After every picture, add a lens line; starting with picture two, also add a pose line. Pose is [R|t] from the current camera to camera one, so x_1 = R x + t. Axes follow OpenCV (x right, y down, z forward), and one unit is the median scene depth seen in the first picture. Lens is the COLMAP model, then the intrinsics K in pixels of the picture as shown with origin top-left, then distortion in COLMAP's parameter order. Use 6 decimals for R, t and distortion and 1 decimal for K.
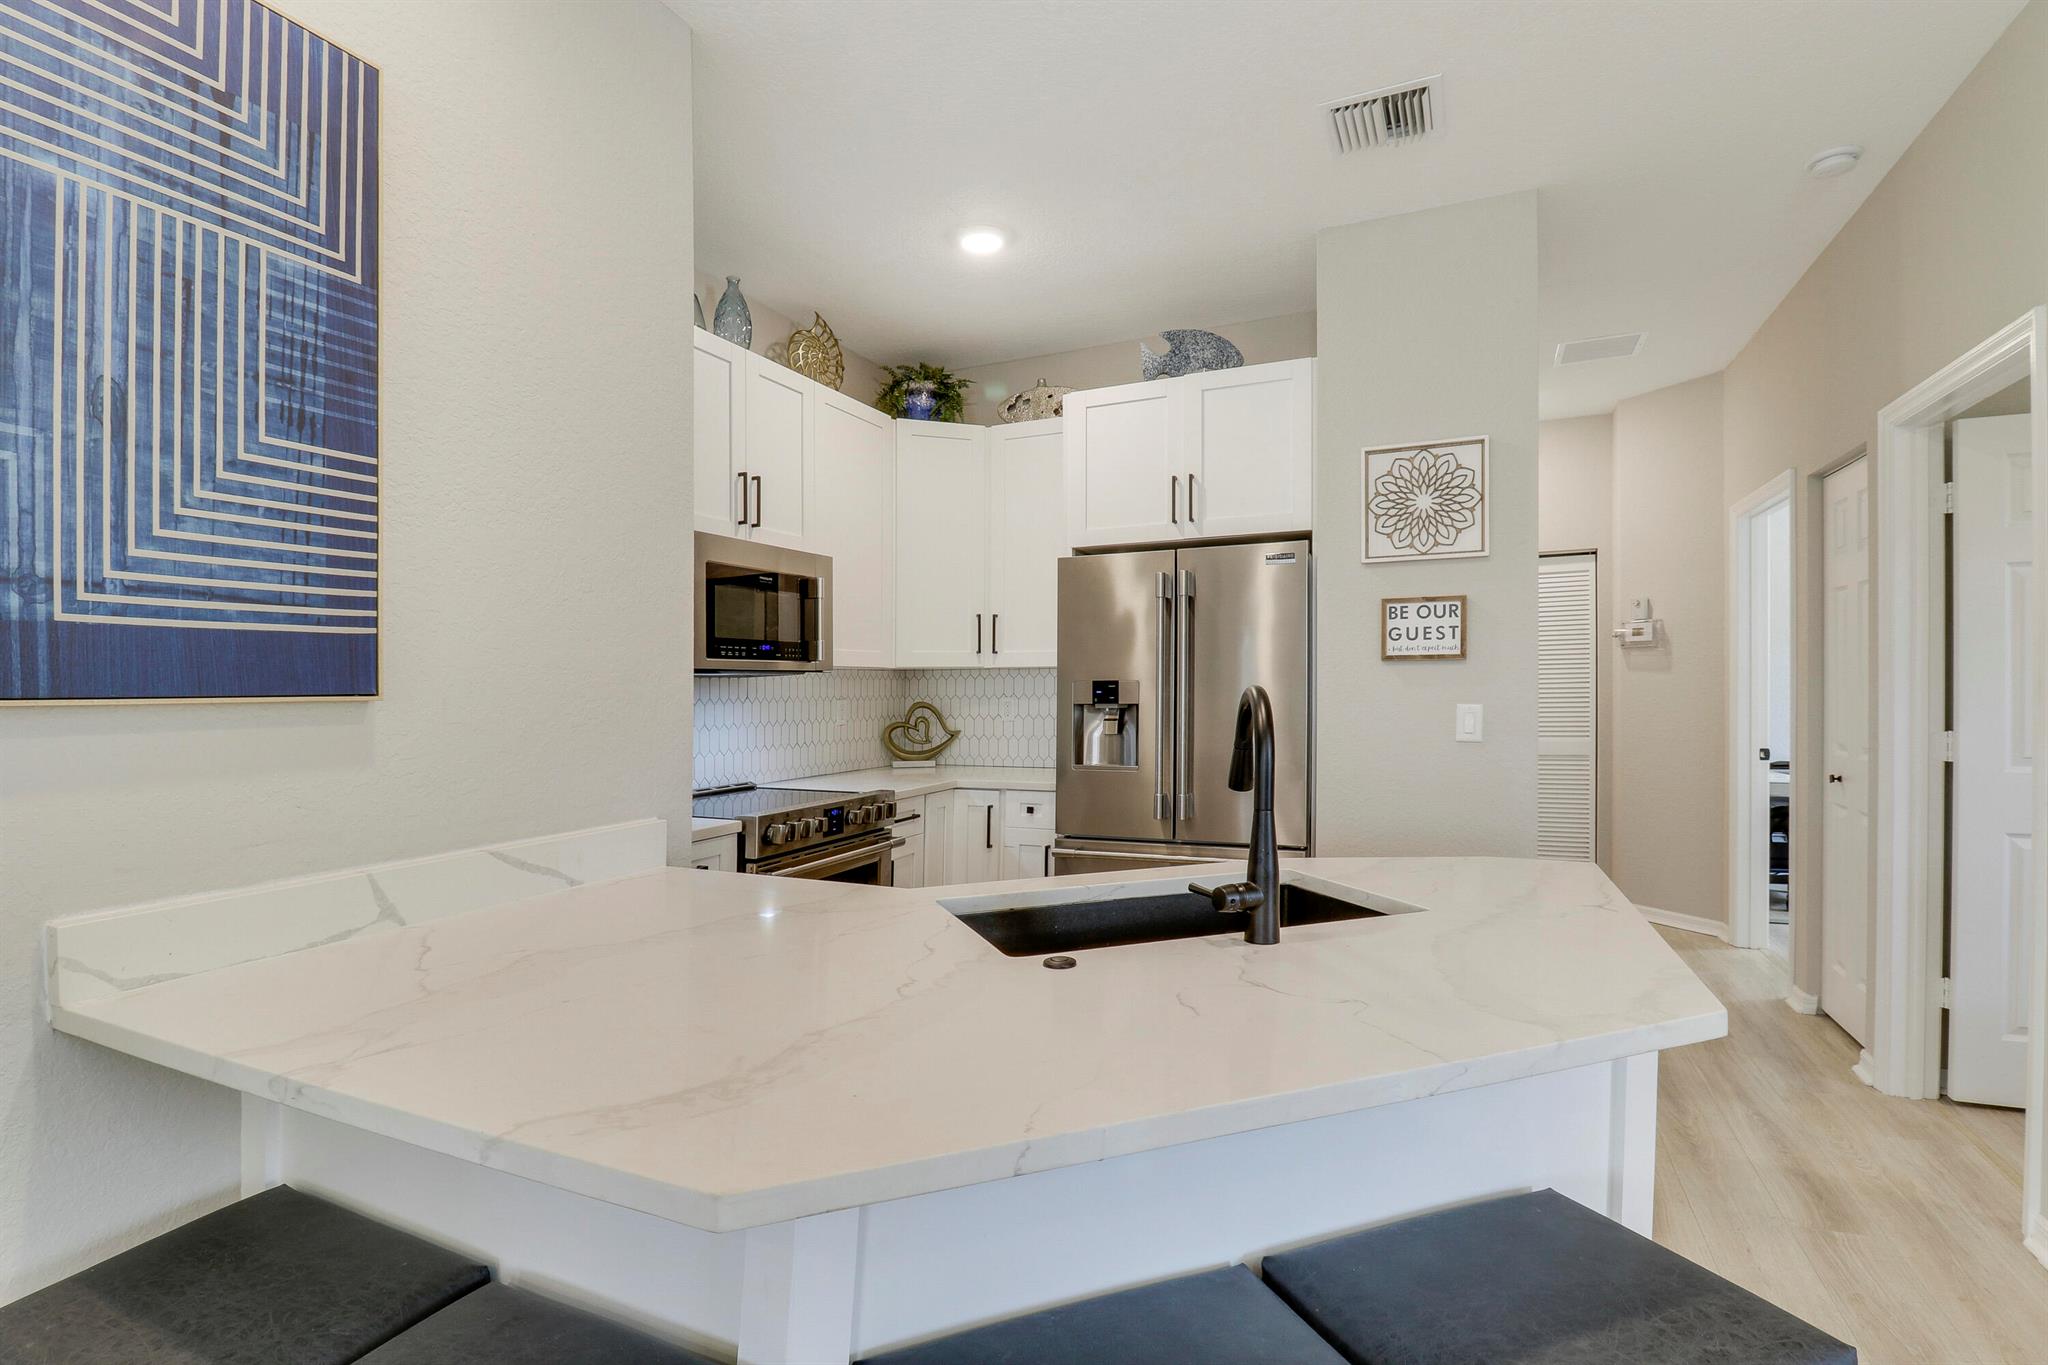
lens RADIAL K [[966.6, 0, 1034.7], [0, 966.6, 685.5], [0, 0, 1]] dist [0.000941, -0.010384]
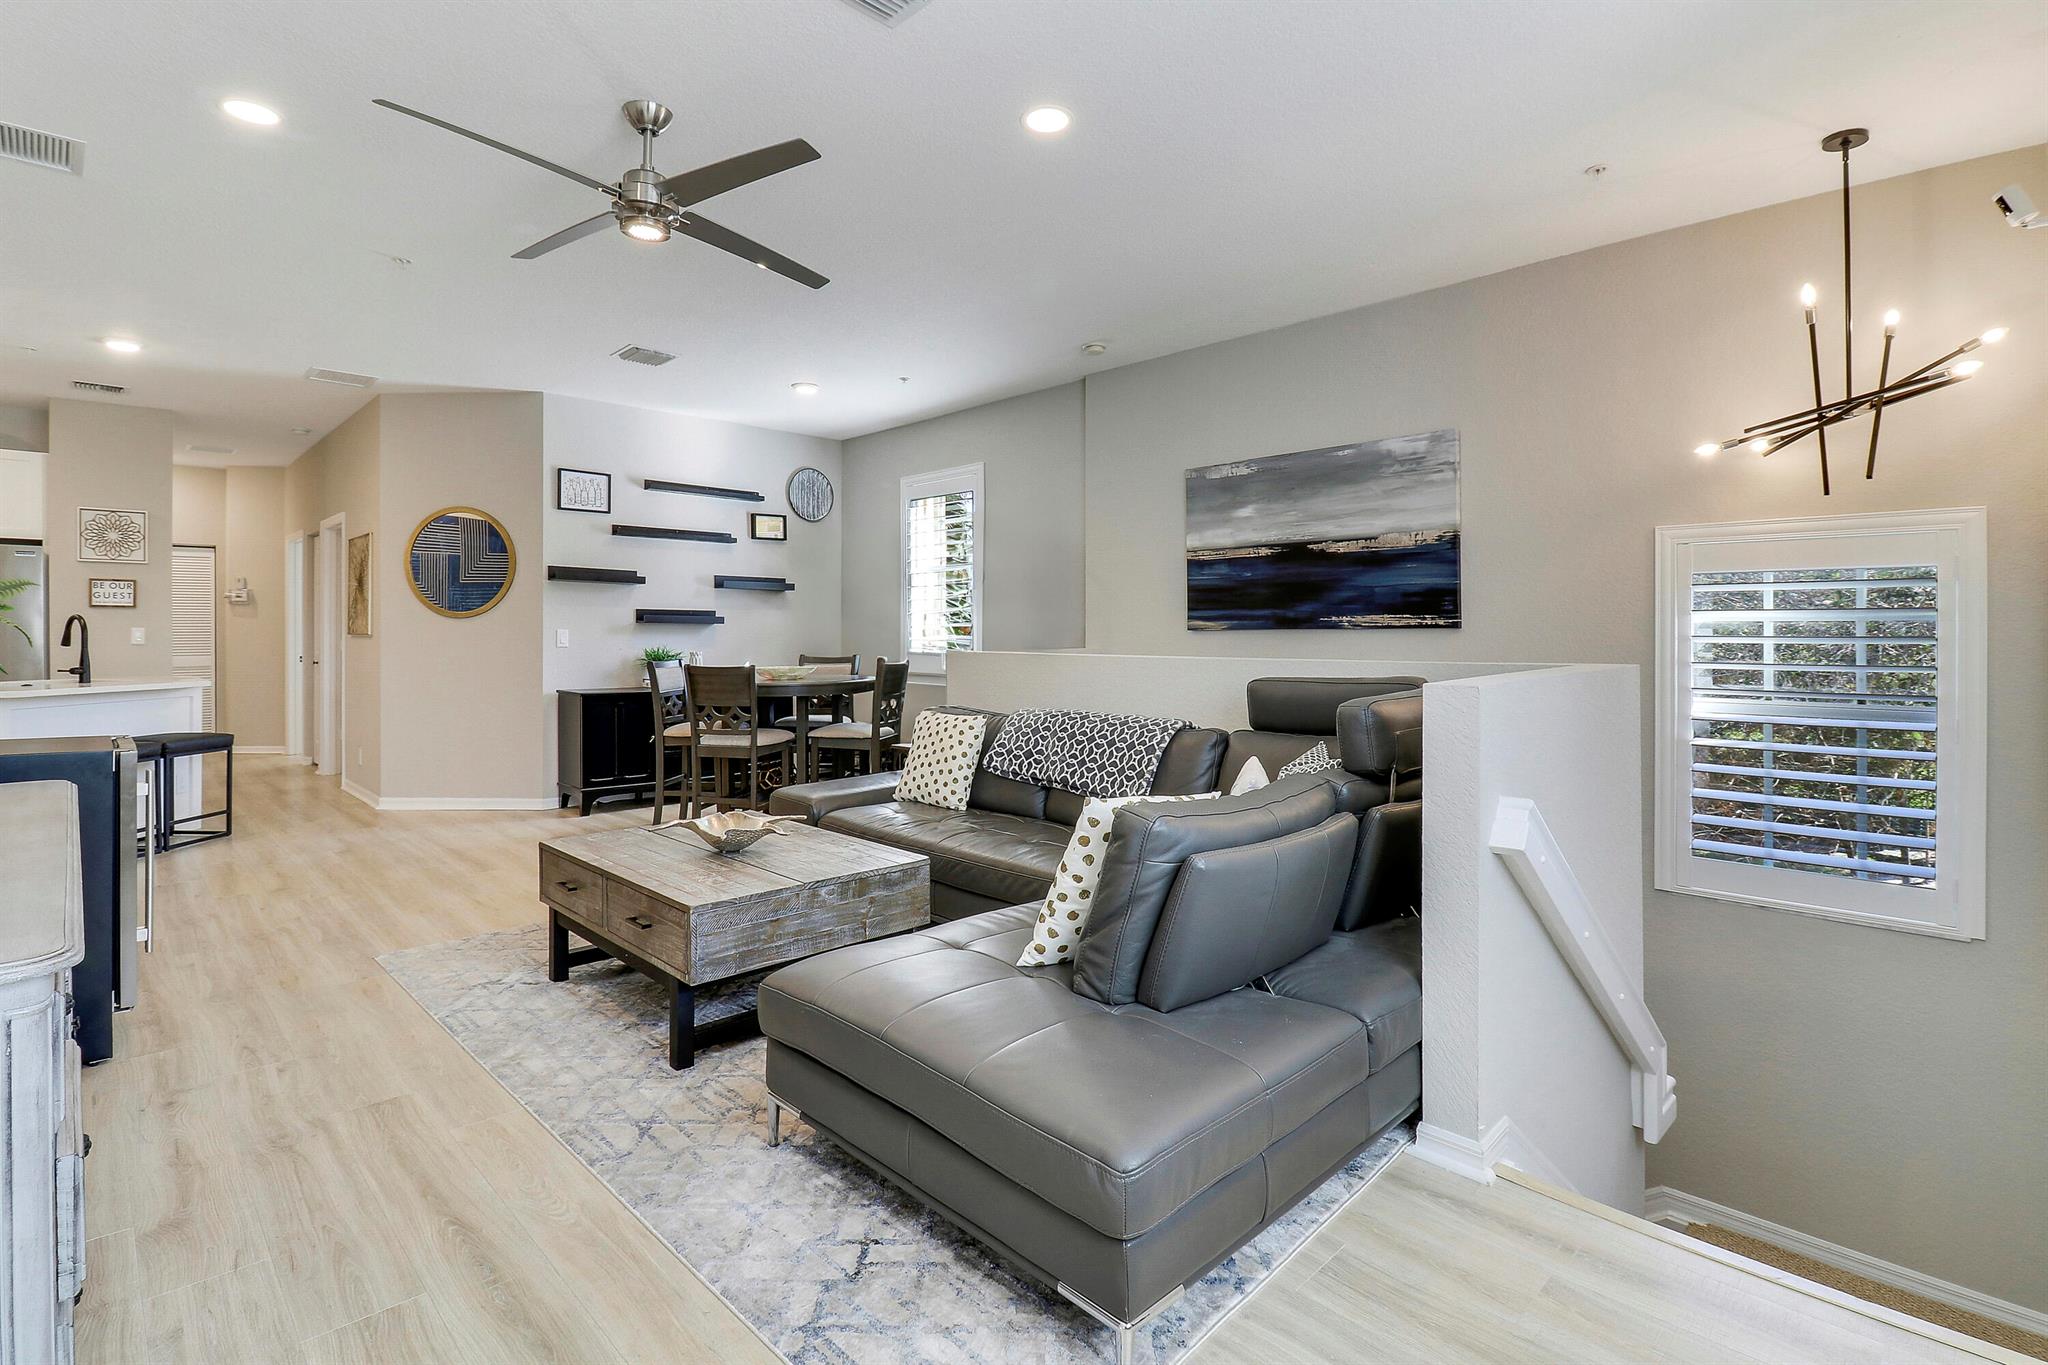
lens RADIAL K [[966.6, 0, 1009.4], [0, 966.6, 647.2], [0, 0, 1]] dist [0.000941, -0.010384]
pose [[0.371620, -0.001222, 0.928384, -0.763077], [-0.007555, 0.999962, 0.004340, 0.034200], [-0.928354, -0.008627, 0.371596, -1.502471]]
